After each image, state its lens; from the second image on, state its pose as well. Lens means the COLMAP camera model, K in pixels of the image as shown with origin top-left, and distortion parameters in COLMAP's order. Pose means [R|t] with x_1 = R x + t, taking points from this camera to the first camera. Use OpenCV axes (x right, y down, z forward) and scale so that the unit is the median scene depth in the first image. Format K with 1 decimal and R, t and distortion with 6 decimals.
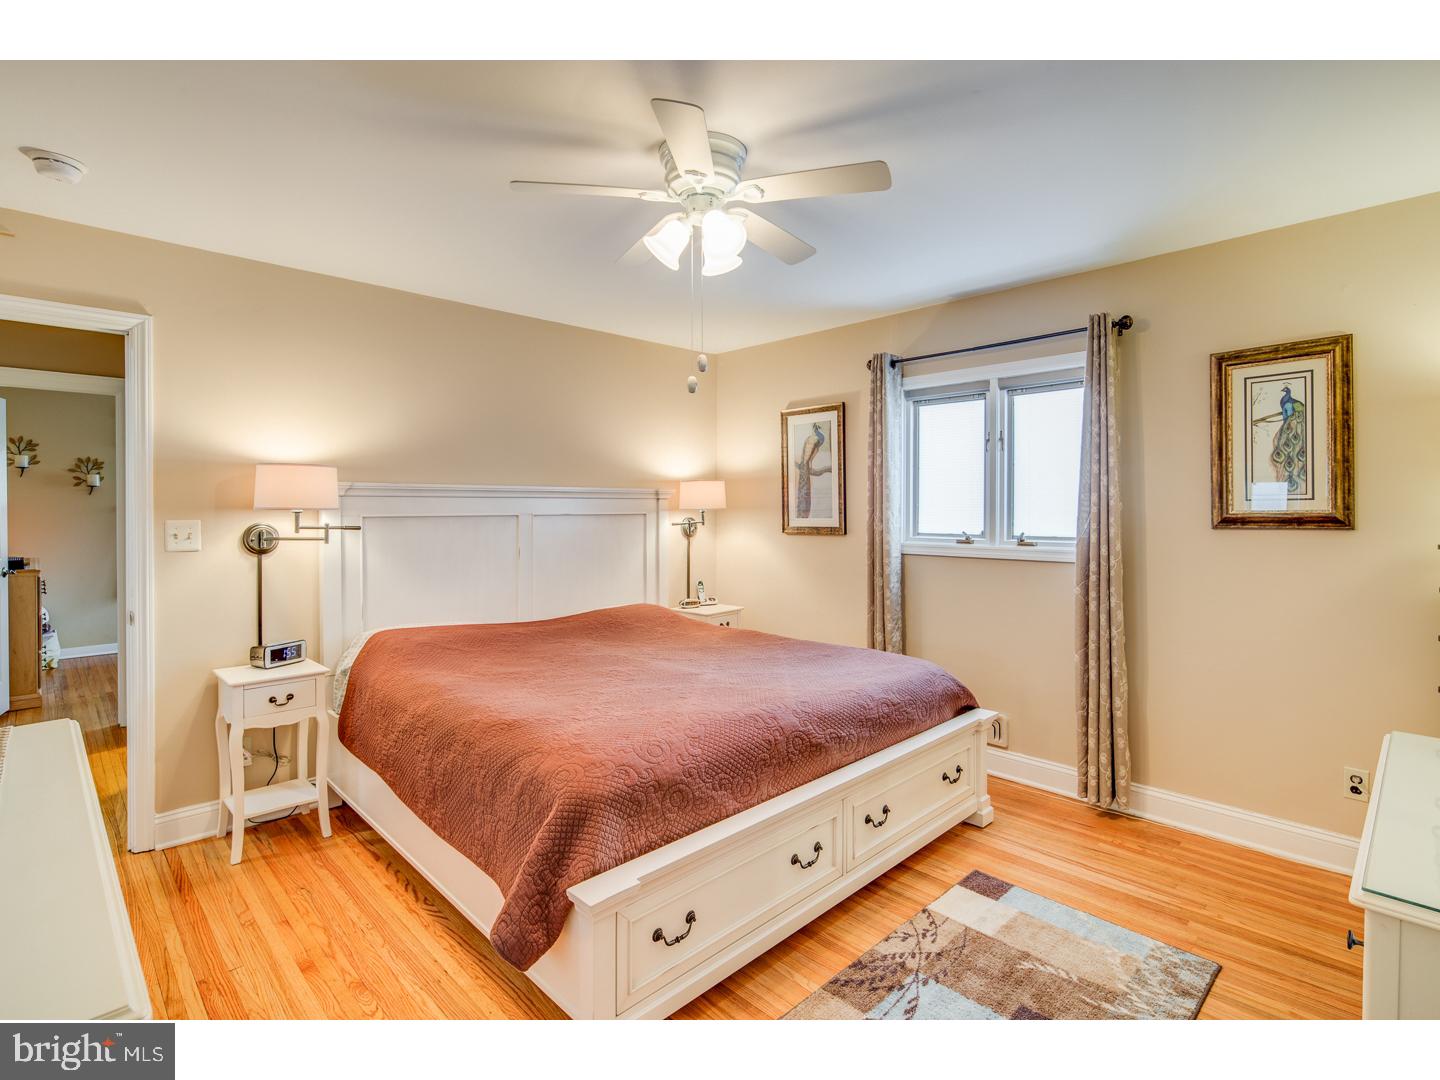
lens RADIAL K [[698.3, 0, 720.2], [0, 698.3, 510.0], [0, 0, 1]] dist [0.002343, -0.001620]
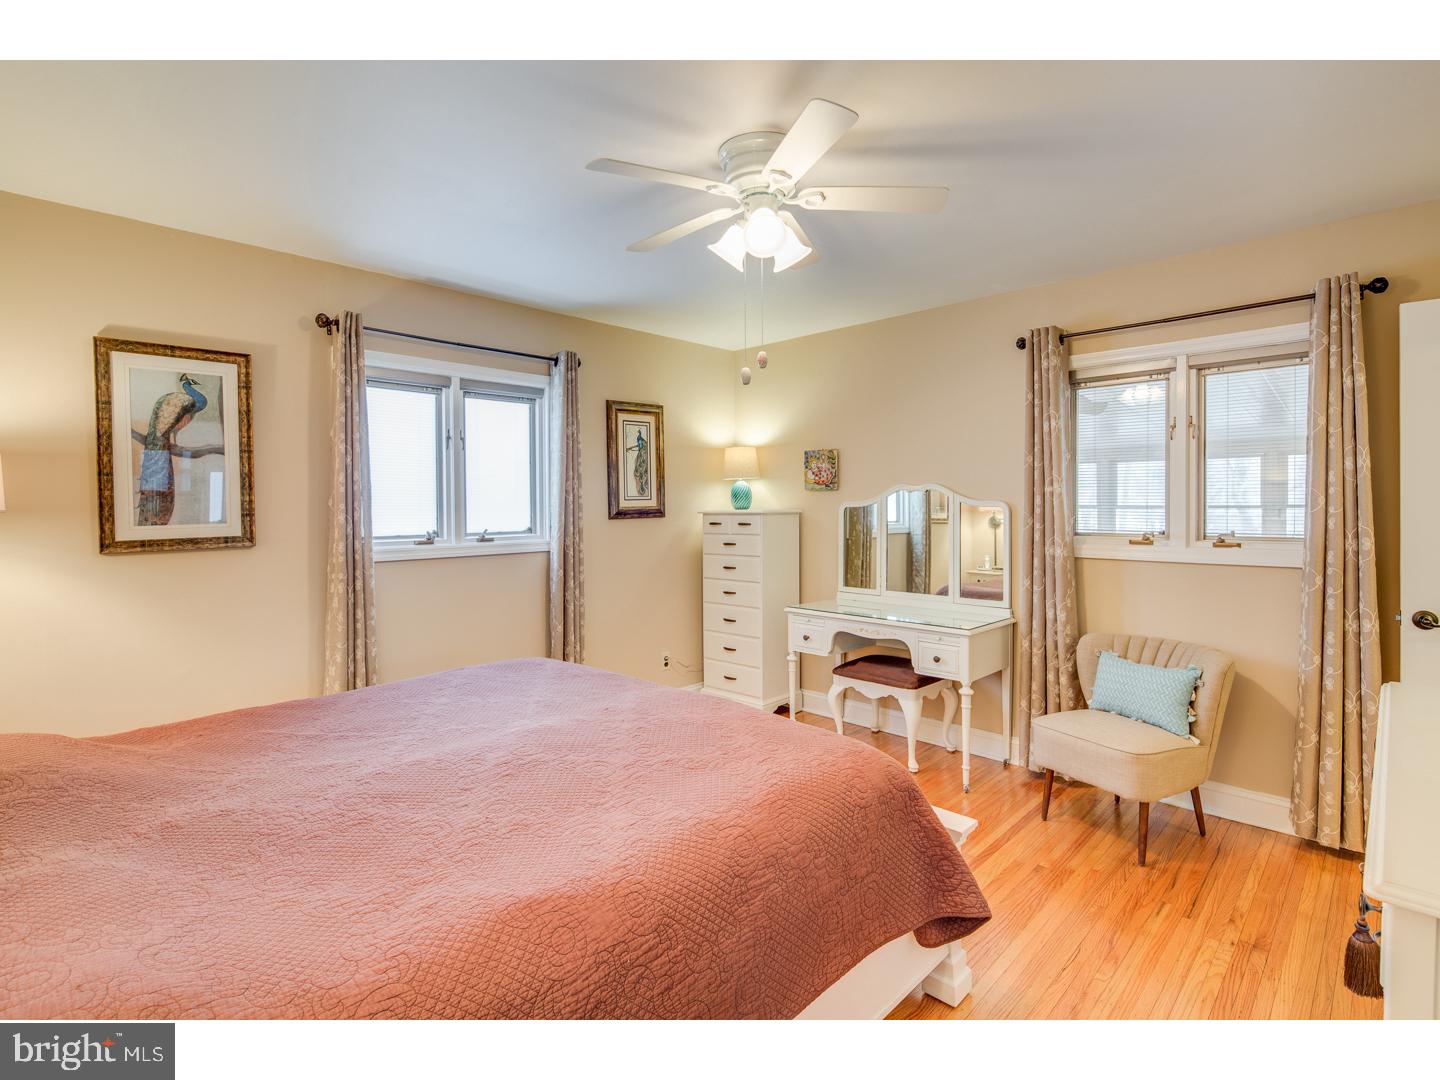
lens RADIAL K [[698.3, 0, 702.2], [0, 698.3, 505.1], [0, 0, 1]] dist [0.002343, -0.001620]
pose [[-0.008920, -0.002068, 0.999958, -0.731984], [0.009506, 0.999953, 0.002153, -0.004058], [-0.999915, 0.009525, -0.008900, 0.786114]]
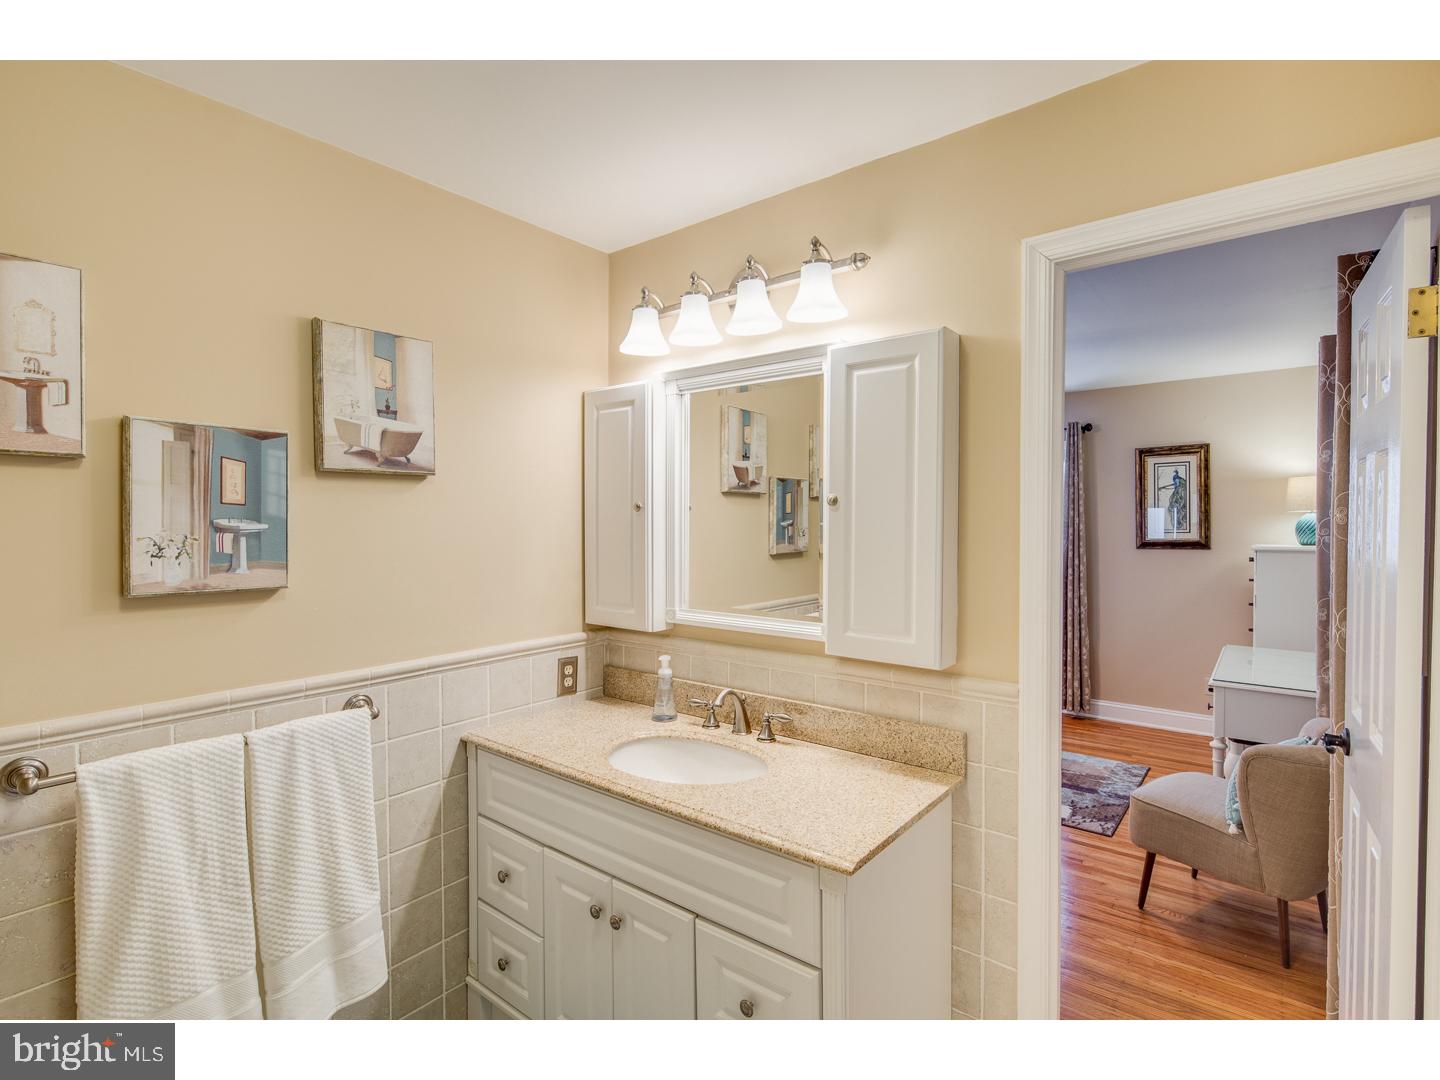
lens RADIAL K [[698.3, 0, 716.5], [0, 698.3, 525.2], [0, 0, 1]] dist [0.002343, -0.001620]
pose [[0.992579, -0.001800, 0.121585, -0.525123], [0.001314, 0.999991, 0.004078, -0.038503], [-0.121591, -0.003888, 0.992573, -0.578075]]
